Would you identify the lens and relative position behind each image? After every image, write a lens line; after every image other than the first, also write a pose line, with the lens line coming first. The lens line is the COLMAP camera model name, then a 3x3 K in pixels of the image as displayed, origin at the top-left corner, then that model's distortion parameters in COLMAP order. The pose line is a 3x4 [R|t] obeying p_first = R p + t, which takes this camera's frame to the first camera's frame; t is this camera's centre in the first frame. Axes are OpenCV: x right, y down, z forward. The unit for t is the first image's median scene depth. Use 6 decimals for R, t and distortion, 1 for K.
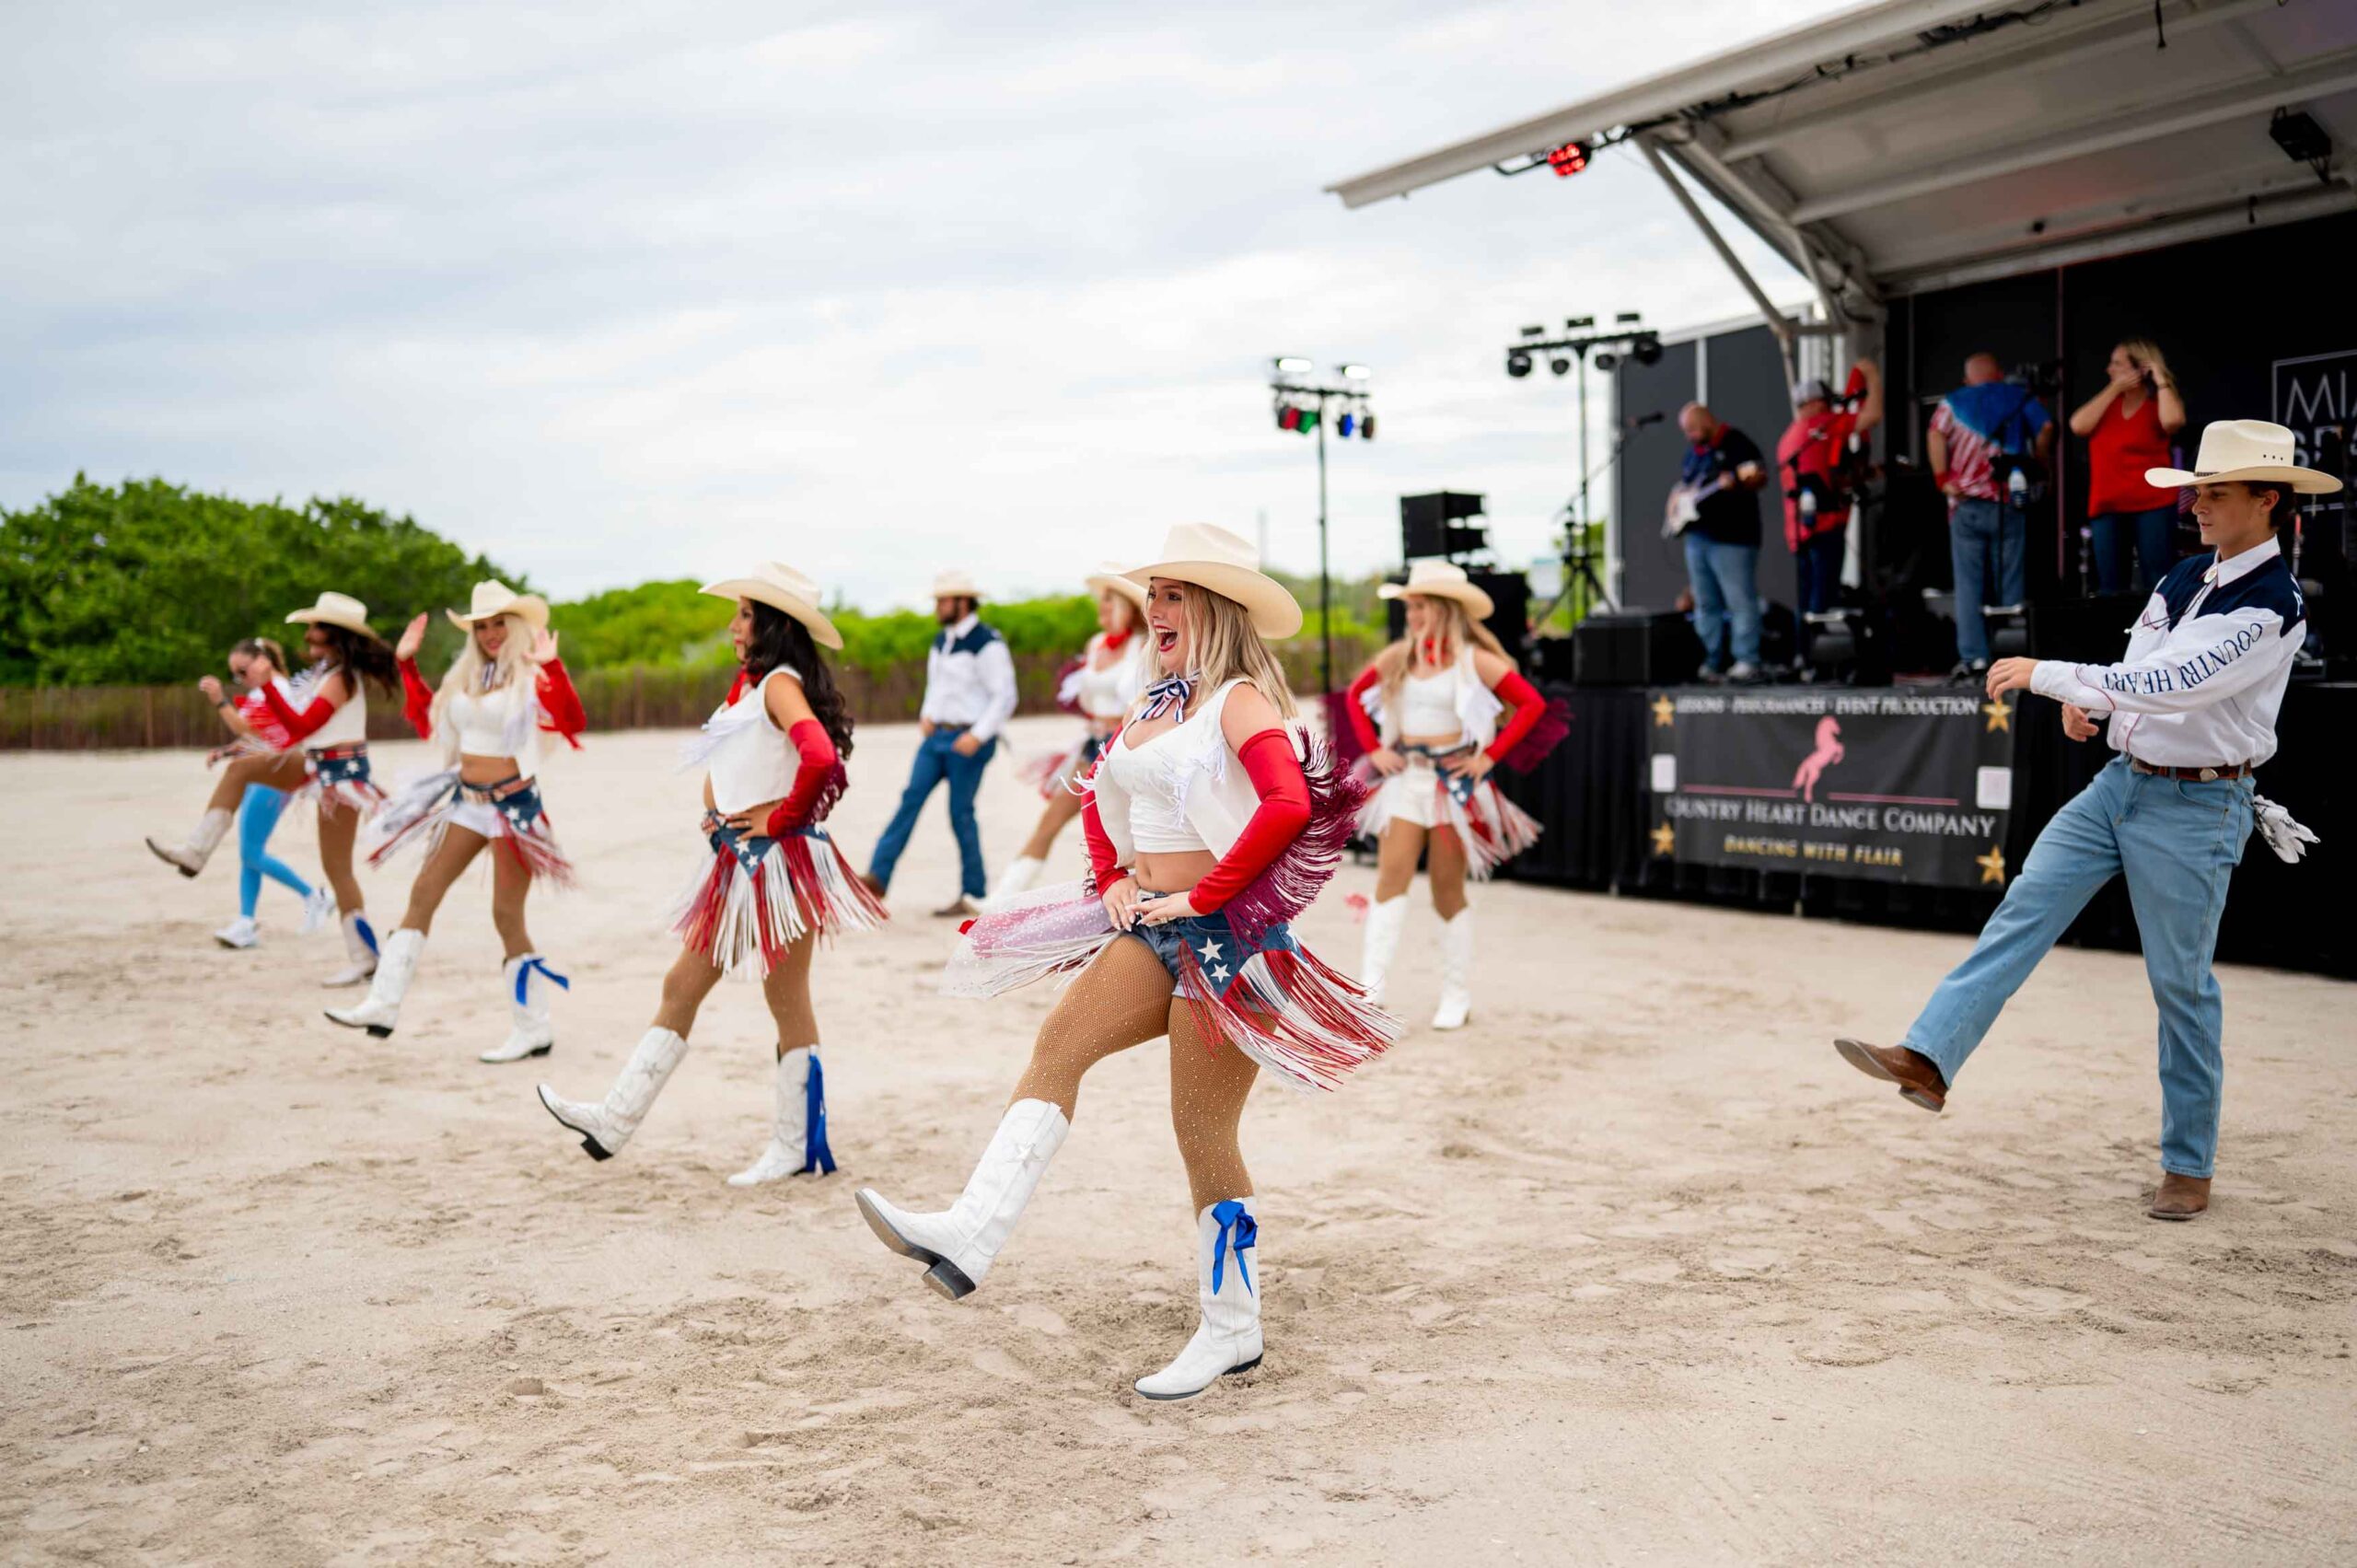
lens RADIAL K [[2278.0, 0, 1178.5], [0, 2278.0, 784.0], [0, 0, 1]] dist [0.022878, -0.010799]
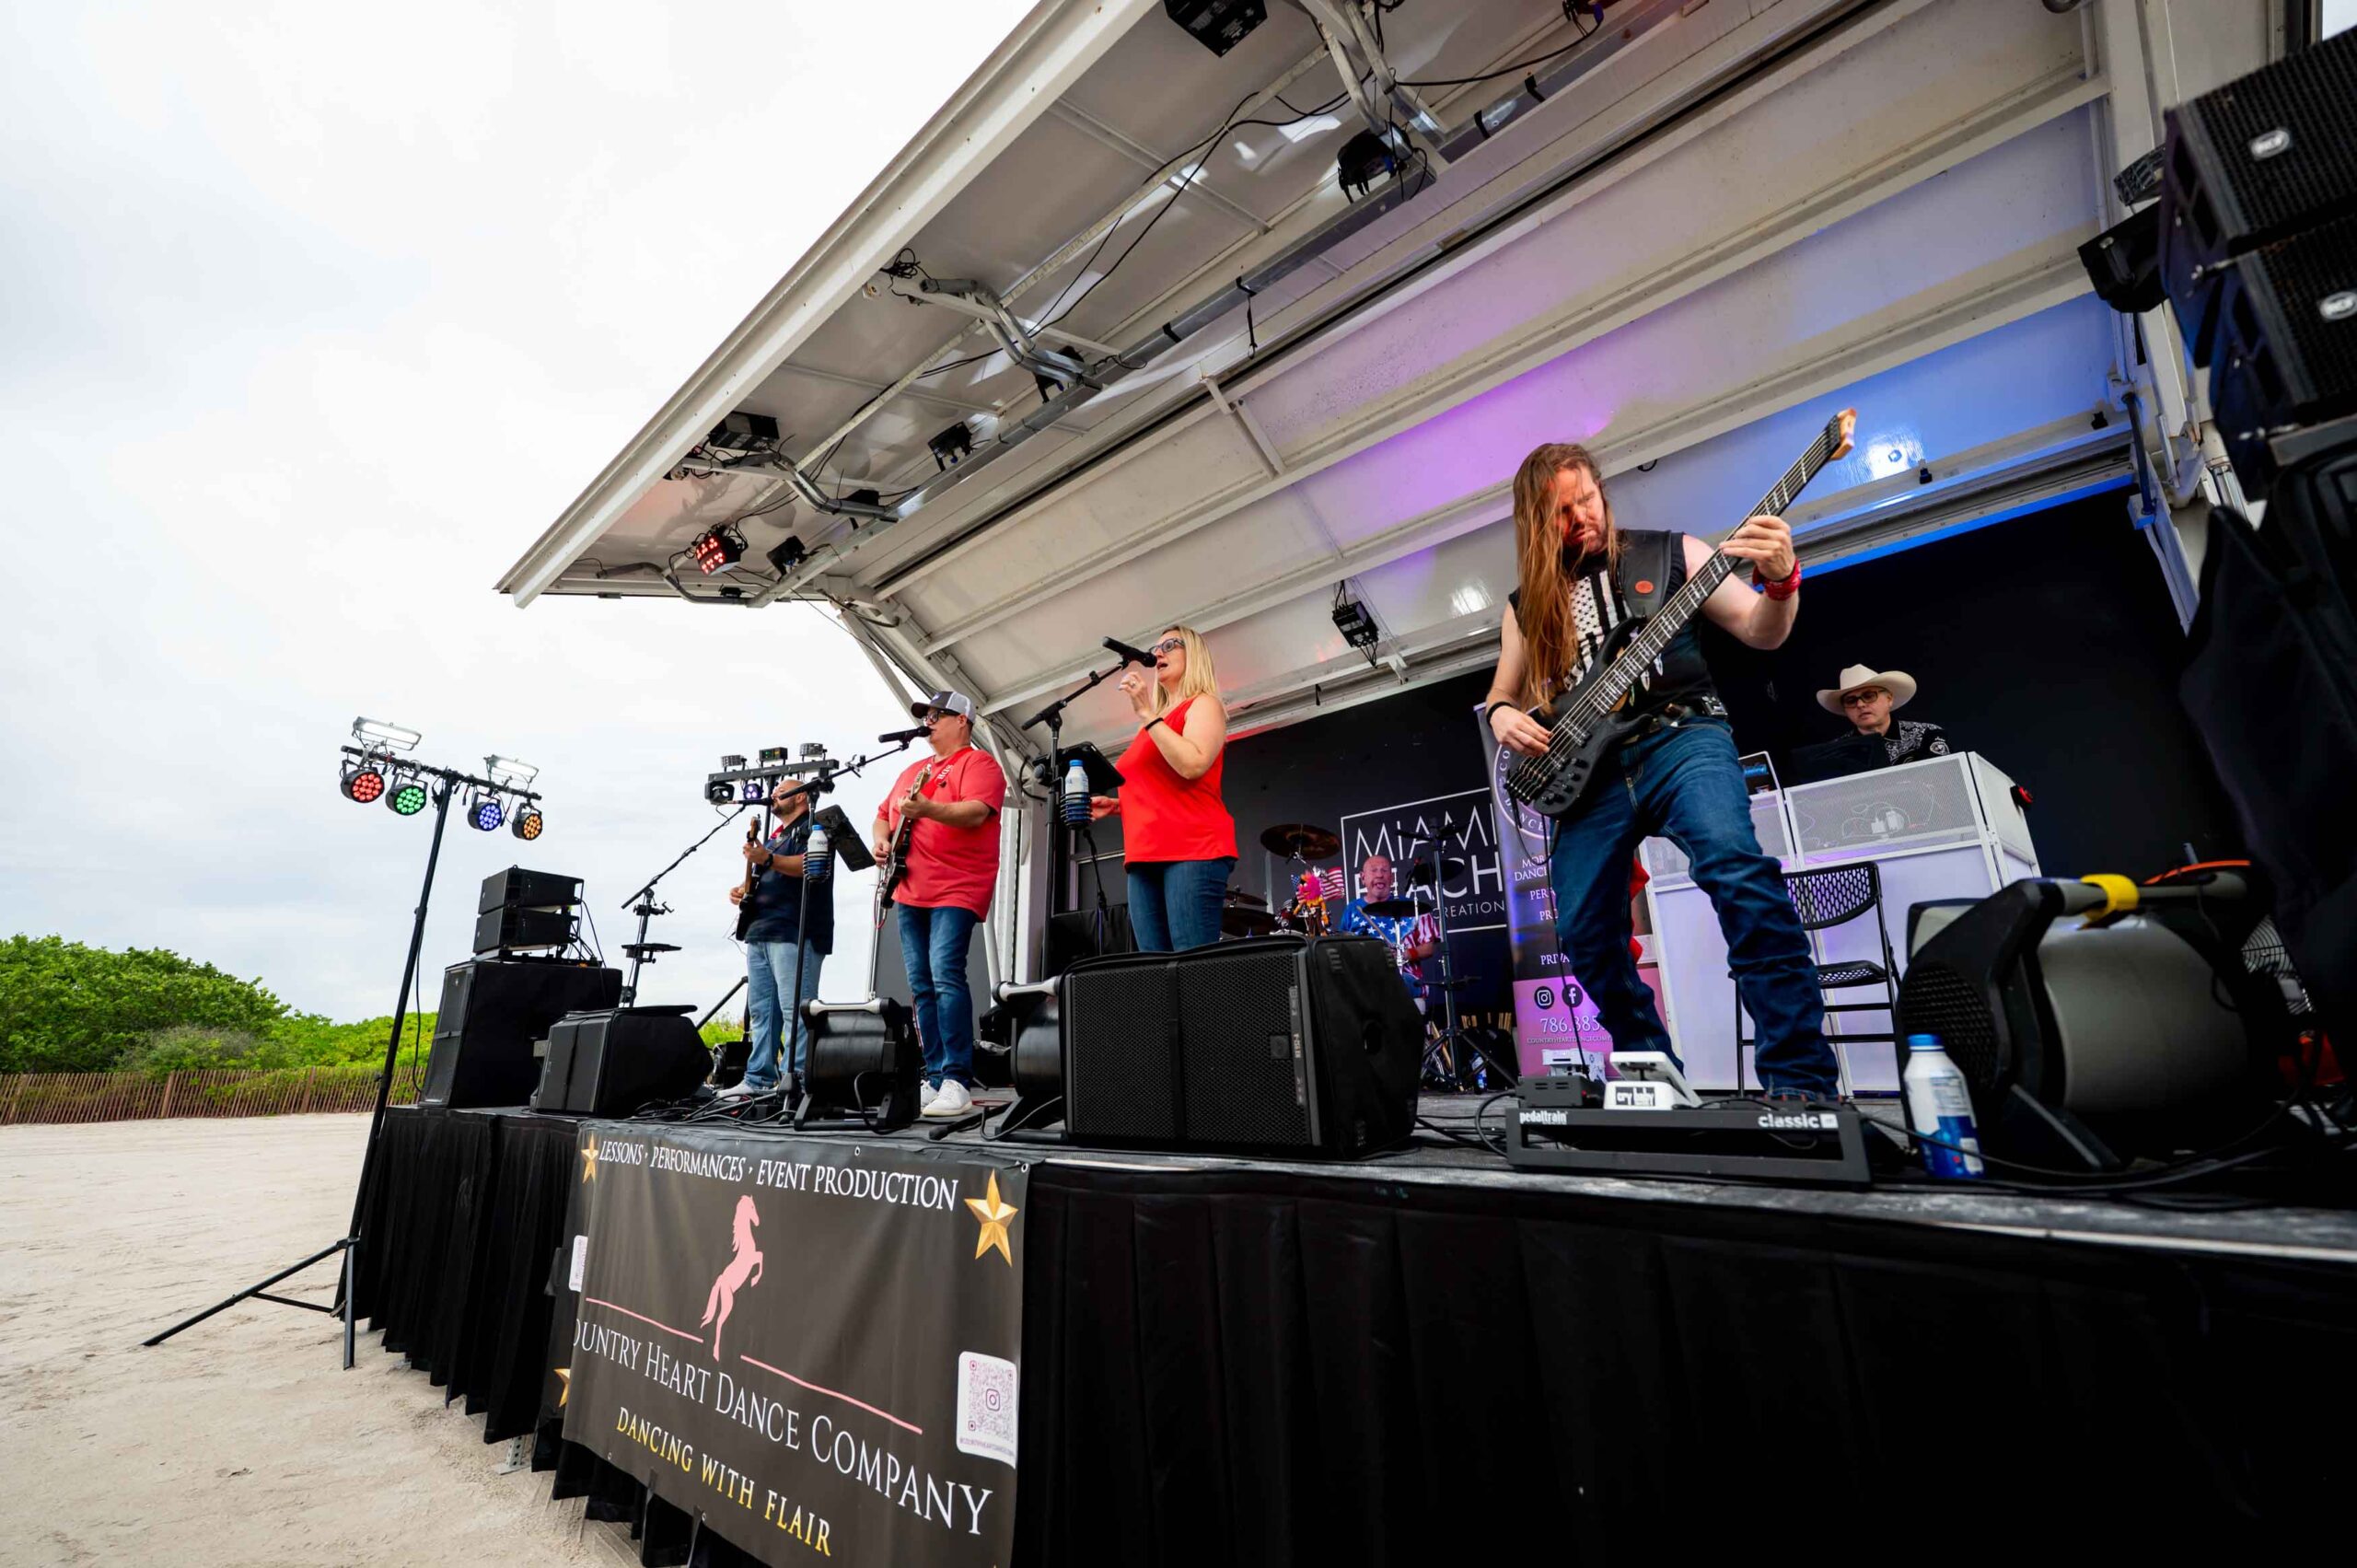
lens RADIAL K [[933.6, 0, 1178.5], [0, 933.6, 784.0], [0, 0, 1]] dist [-0.000188, 0.000068]
pose [[0.941981, 0.105915, 0.318520, 0.292755], [0.008975, 0.940628, -0.339321, -0.043459], [-0.335547, 0.322493, 0.885102, 0.717327]]
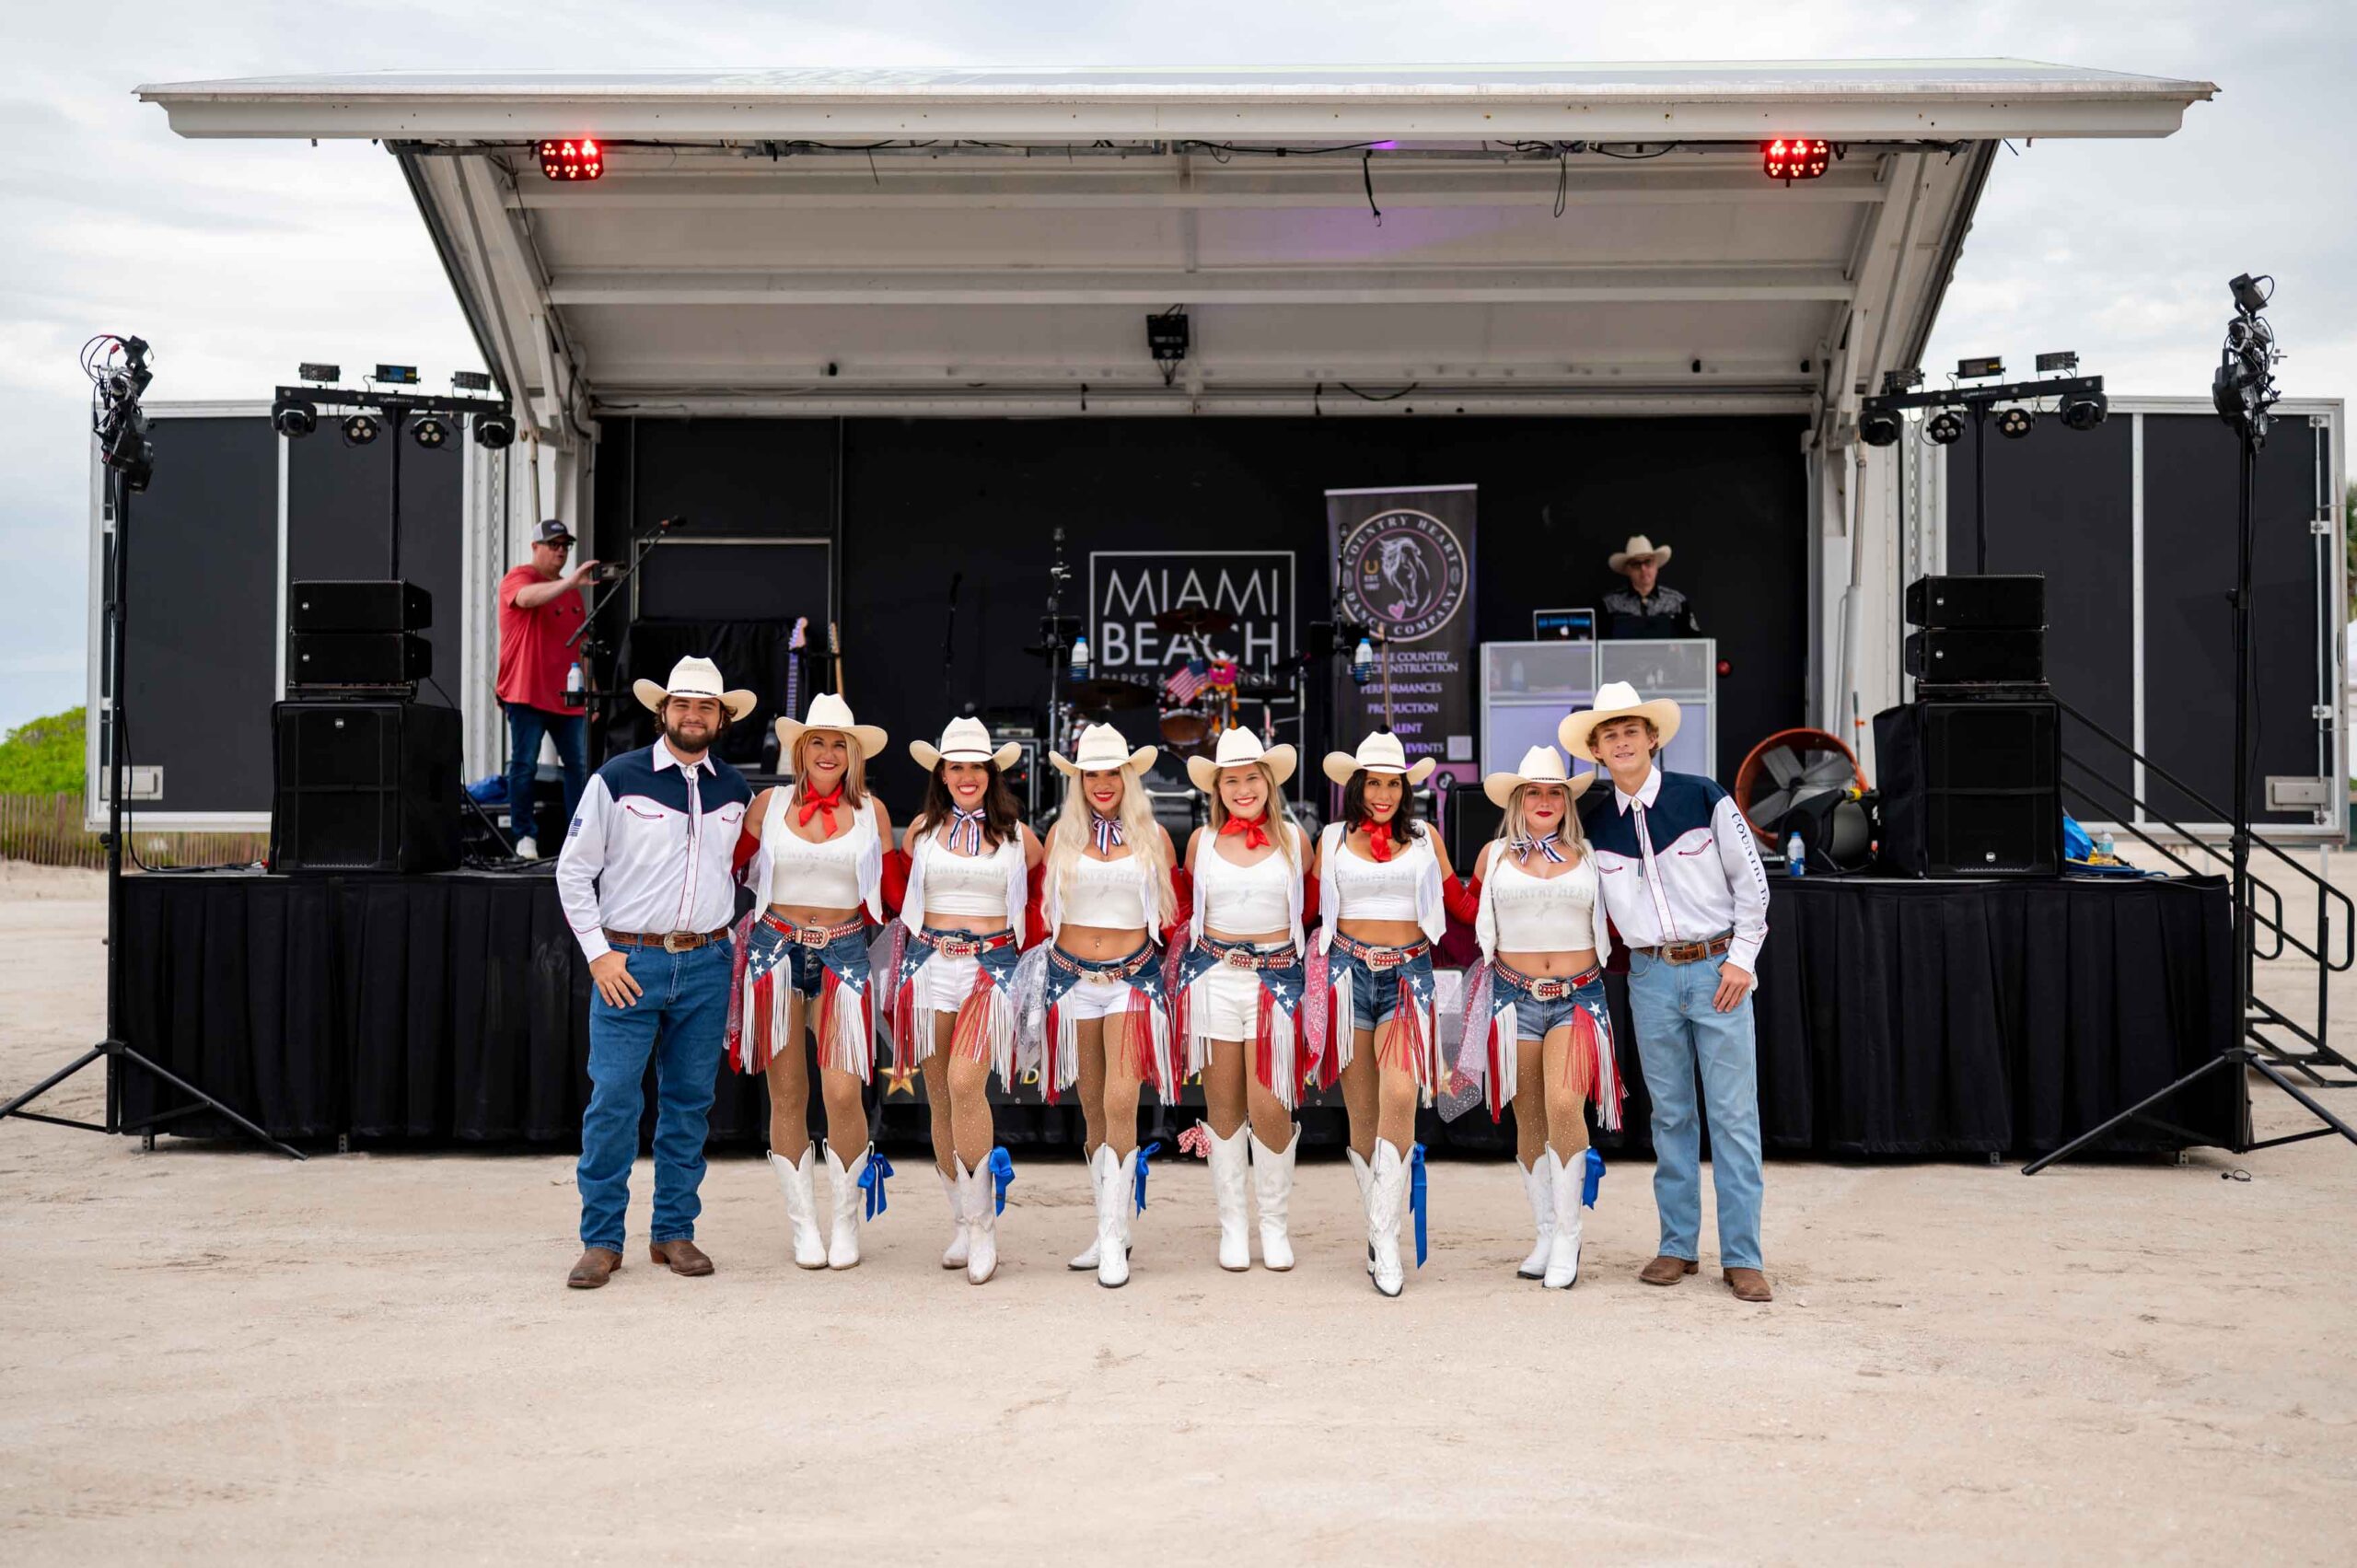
lens RADIAL K [[2278.0, 0, 1178.5], [0, 2278.0, 784.0], [0, 0, 1]] dist [0.022878, -0.010799]
pose [[0.525400, 0.038112, 0.850001, -0.413643], [0.028798, 0.997627, -0.062532, -0.024399], [-0.850368, 0.057332, 0.523056, 0.550516]]
